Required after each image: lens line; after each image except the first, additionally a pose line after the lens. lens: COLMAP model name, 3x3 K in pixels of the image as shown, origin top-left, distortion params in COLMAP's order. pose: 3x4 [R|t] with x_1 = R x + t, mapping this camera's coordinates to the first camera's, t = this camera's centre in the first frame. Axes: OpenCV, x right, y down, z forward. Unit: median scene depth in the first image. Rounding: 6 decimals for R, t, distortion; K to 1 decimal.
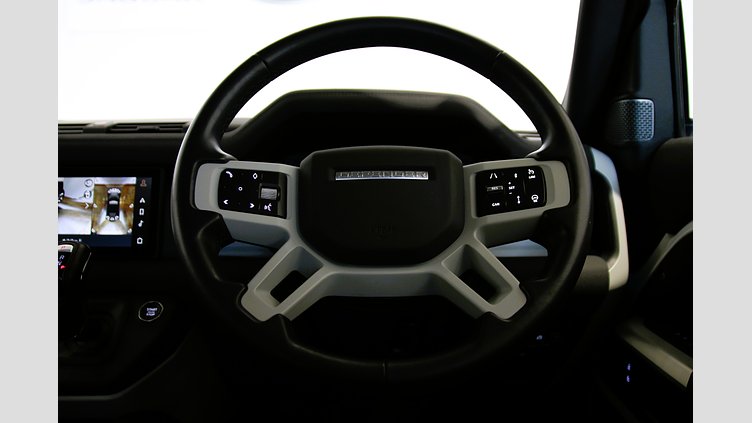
lens RADIAL K [[551.7, 0, 360.8], [0, 551.7, 211.5], [0, 0, 1]] dist [-0.117864, 0.074394]
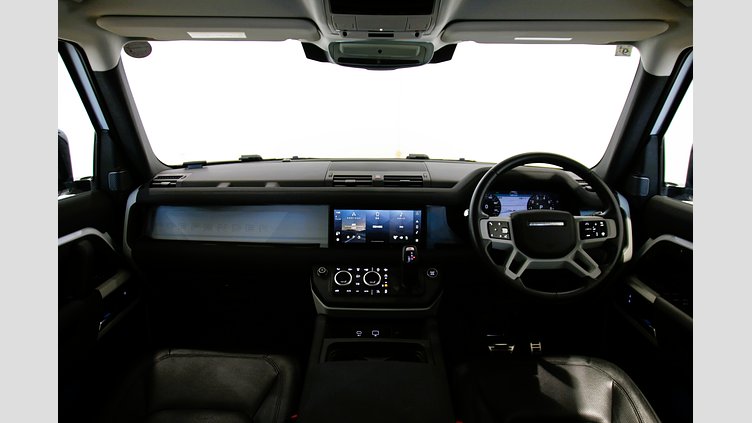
lens RADIAL K [[551.7, 0, 360.8], [0, 551.7, 211.5], [0, 0, 1]] dist [-0.117864, 0.074394]
pose [[0.999731, 0.003602, 0.022930, -0.919717], [-0.006322, 0.992795, 0.119661, -0.434903], [-0.022334, -0.119774, 0.992550, -1.579164]]
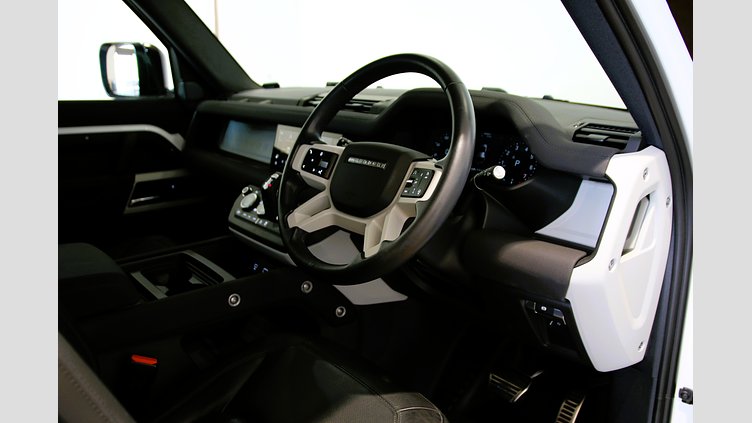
lens RADIAL K [[551.7, 0, 360.8], [0, 551.7, 211.5], [0, 0, 1]] dist [-0.117864, 0.074394]
pose [[0.644190, 0.195917, -0.739348, 1.308686], [-0.073552, 0.978026, 0.195077, -0.248025], [0.761321, -0.071286, 0.644445, -0.105712]]
